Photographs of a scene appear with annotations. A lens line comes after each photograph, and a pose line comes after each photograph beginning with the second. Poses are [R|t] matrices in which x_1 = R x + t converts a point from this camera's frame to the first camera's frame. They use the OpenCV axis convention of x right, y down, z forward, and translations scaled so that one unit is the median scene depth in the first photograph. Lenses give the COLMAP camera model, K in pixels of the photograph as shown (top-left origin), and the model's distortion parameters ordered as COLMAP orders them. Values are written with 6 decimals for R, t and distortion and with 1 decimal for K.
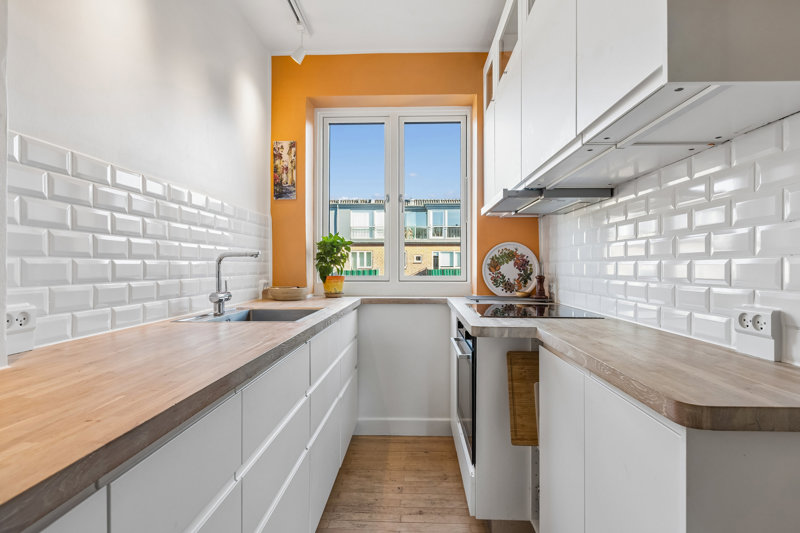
lens RADIAL K [[399.9, 0, 399.7], [0, 399.9, 267.0], [0, 0, 1]] dist [0.000794, -0.000527]
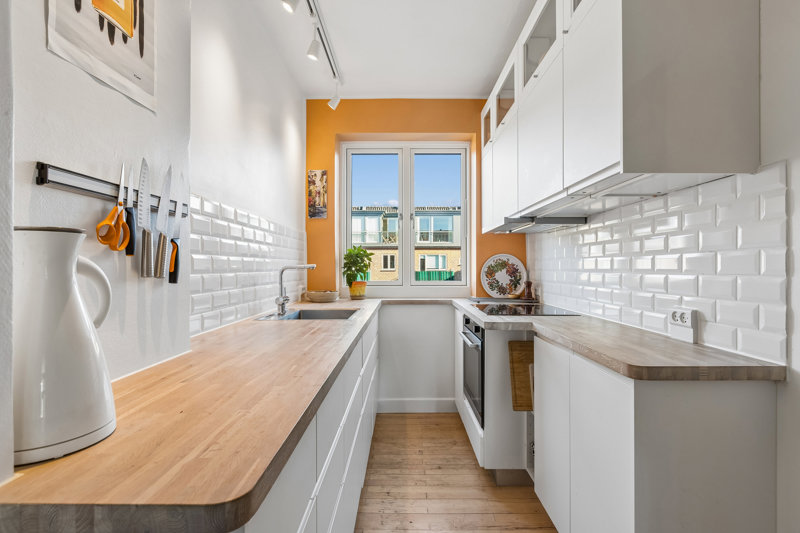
lens RADIAL K [[371.8, 0, 399.8], [0, 371.8, 268.2], [0, 0, 1]] dist [0.000318, 0.000309]
pose [[0.999445, -0.001739, 0.033278, -0.087107], [0.001779, 0.999998, -0.001166, -0.019122], [-0.033276, 0.001224, 0.999445, -0.144587]]
